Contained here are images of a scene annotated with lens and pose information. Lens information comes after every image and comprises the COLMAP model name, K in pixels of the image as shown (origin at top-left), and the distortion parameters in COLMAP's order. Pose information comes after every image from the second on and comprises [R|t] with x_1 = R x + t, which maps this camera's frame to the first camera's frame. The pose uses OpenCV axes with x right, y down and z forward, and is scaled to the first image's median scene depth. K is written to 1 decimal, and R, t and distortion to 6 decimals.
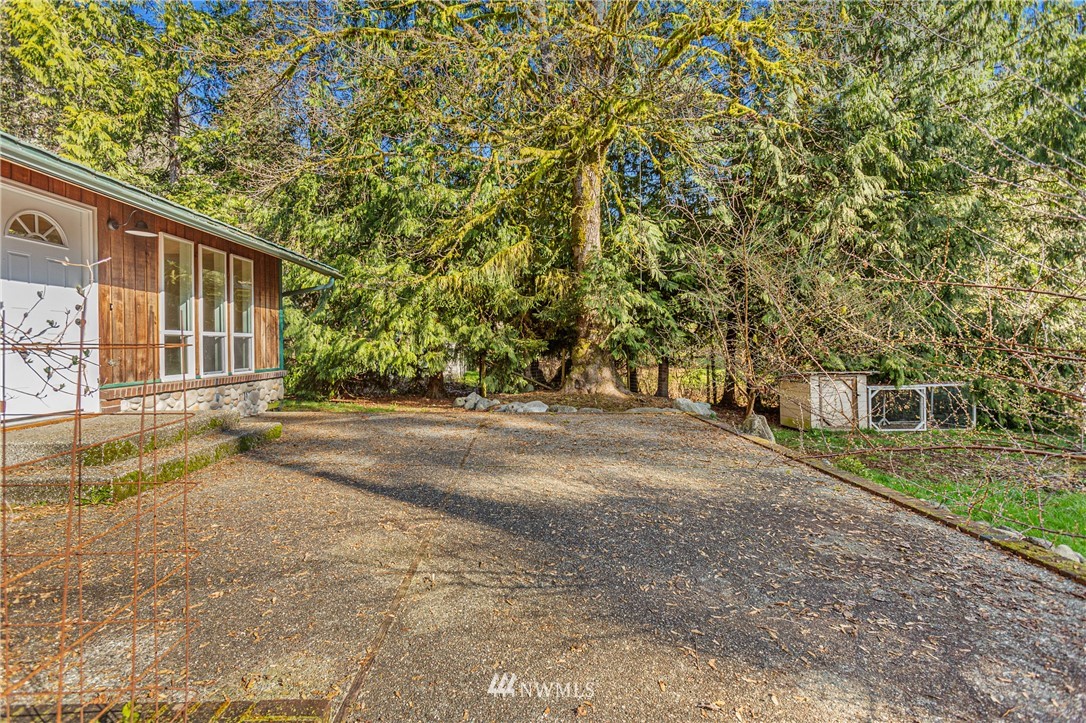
lens RADIAL K [[514.1, 0, 531.5], [0, 514.1, 351.2], [0, 0, 1]] dist [0.003156, 0.006506]
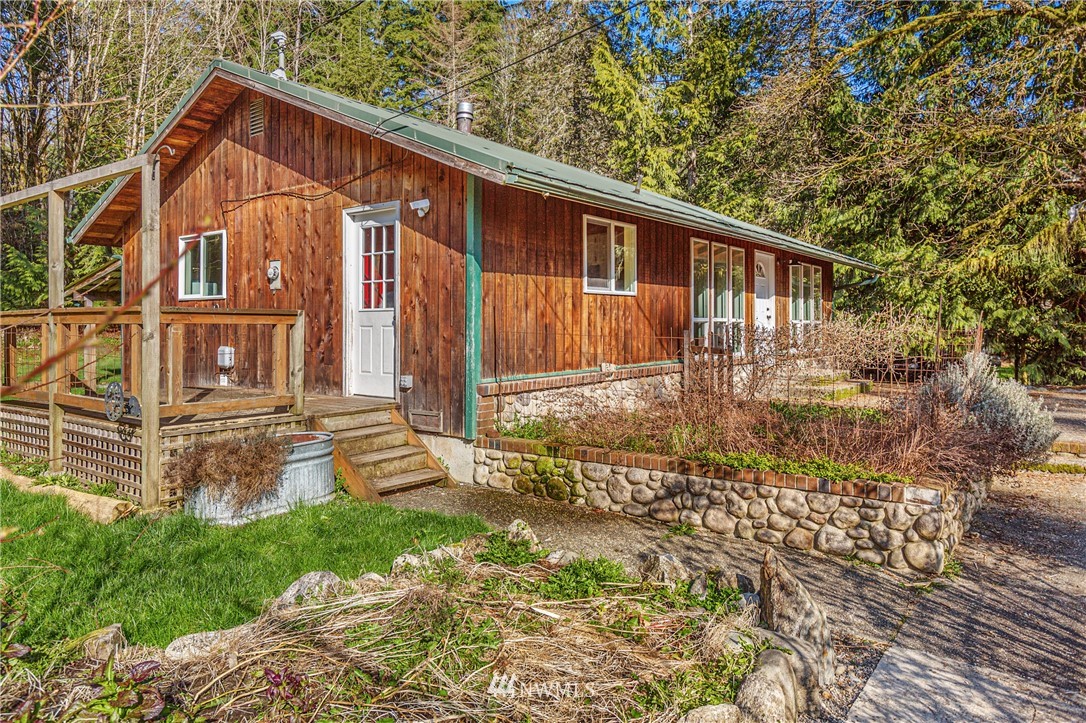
lens RADIAL K [[726.3, 0, 528.5], [0, 726.3, 321.6], [0, 0, 1]] dist [0.015314, 0.005803]
pose [[0.785037, -0.004428, -0.619432, 0.021627], [-0.009434, 0.999773, -0.019103, 0.006588], [0.619376, 0.020840, 0.784818, -0.593161]]
